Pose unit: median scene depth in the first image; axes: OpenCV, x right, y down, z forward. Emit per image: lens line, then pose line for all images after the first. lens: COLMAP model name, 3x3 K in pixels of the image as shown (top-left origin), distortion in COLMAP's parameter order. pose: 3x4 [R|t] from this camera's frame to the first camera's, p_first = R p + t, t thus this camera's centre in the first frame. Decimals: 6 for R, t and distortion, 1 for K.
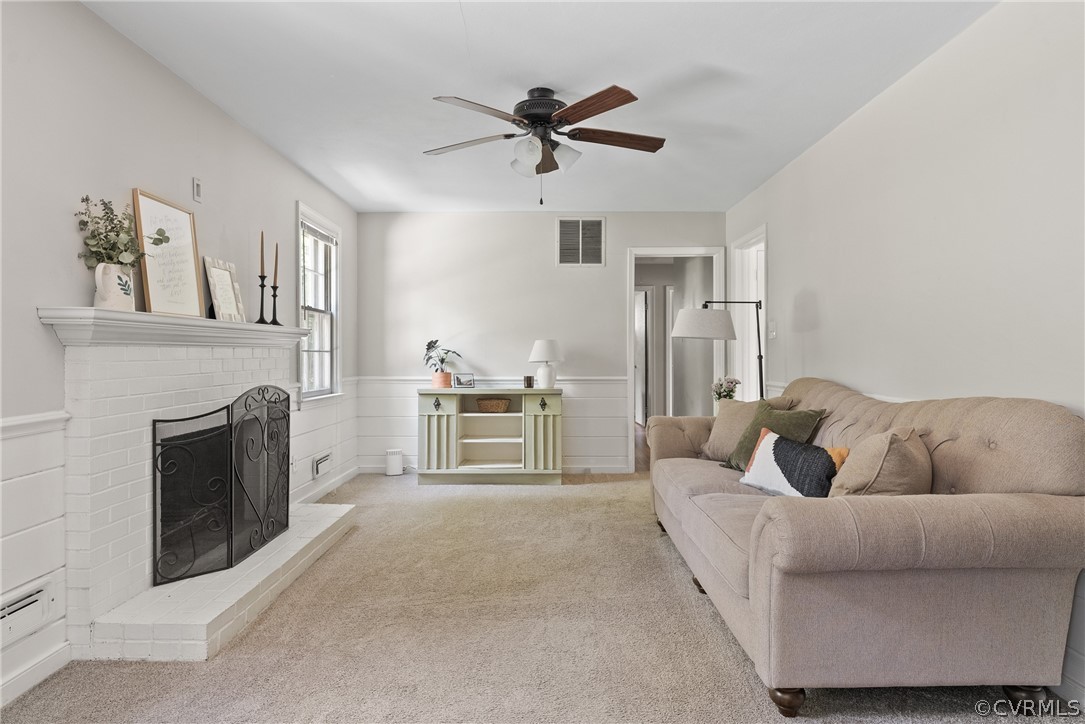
lens RADIAL K [[636.3, 0, 537.6], [0, 636.3, 353.0], [0, 0, 1]] dist [0.001818, 0.002692]
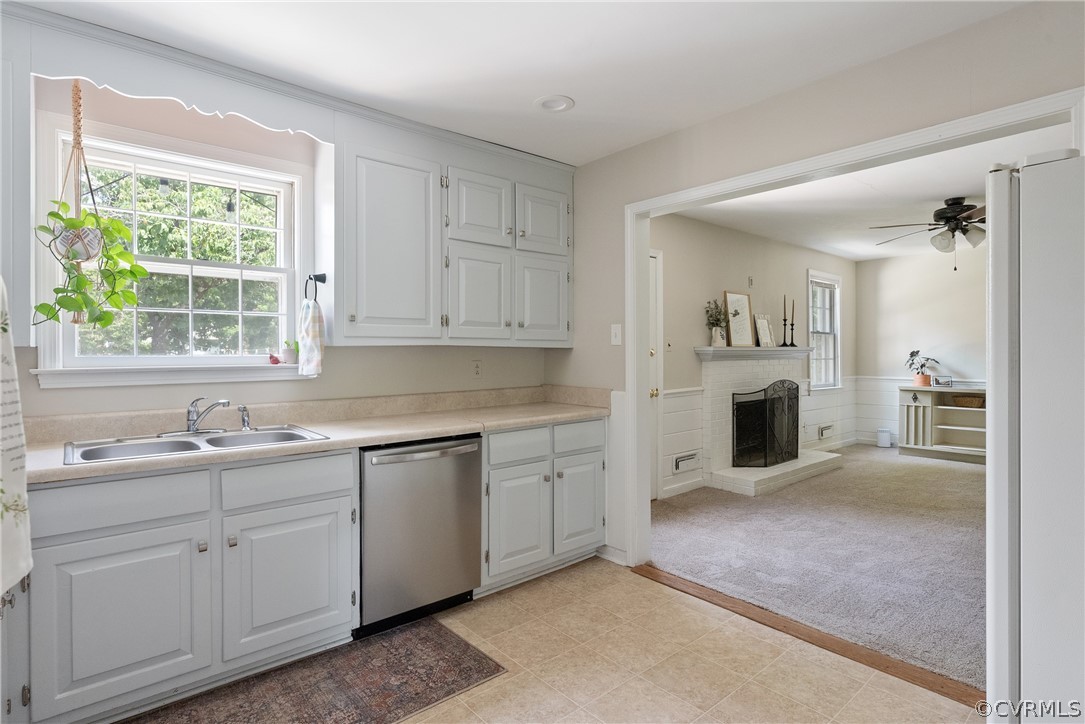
lens RADIAL K [[567.0, 0, 544.3], [0, 567.0, 352.9], [0, 0, 1]] dist [-0.017391, 0.000208]
pose [[0.662093, 0.000110, -0.749422, 0.342386], [0.002827, 0.999993, 0.002644, -0.033833], [0.749416, -0.003869, 0.662088, -0.620248]]
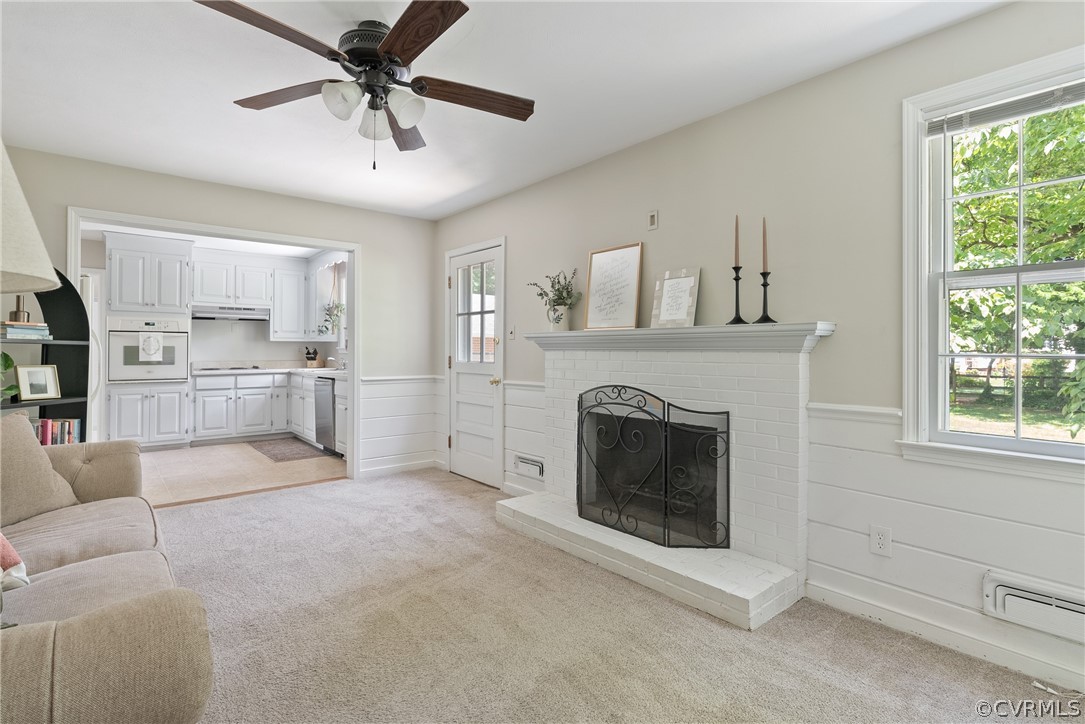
lens RADIAL K [[525.8, 0, 536.9], [0, 525.8, 347.8], [0, 0, 1]] dist [-0.001502, 0.001721]
pose [[-0.772822, -0.019804, -0.634313, 0.237666], [-0.015509, 0.999804, -0.012319, 0.000159], [0.634433, 0.000317, -0.772978, 1.460056]]
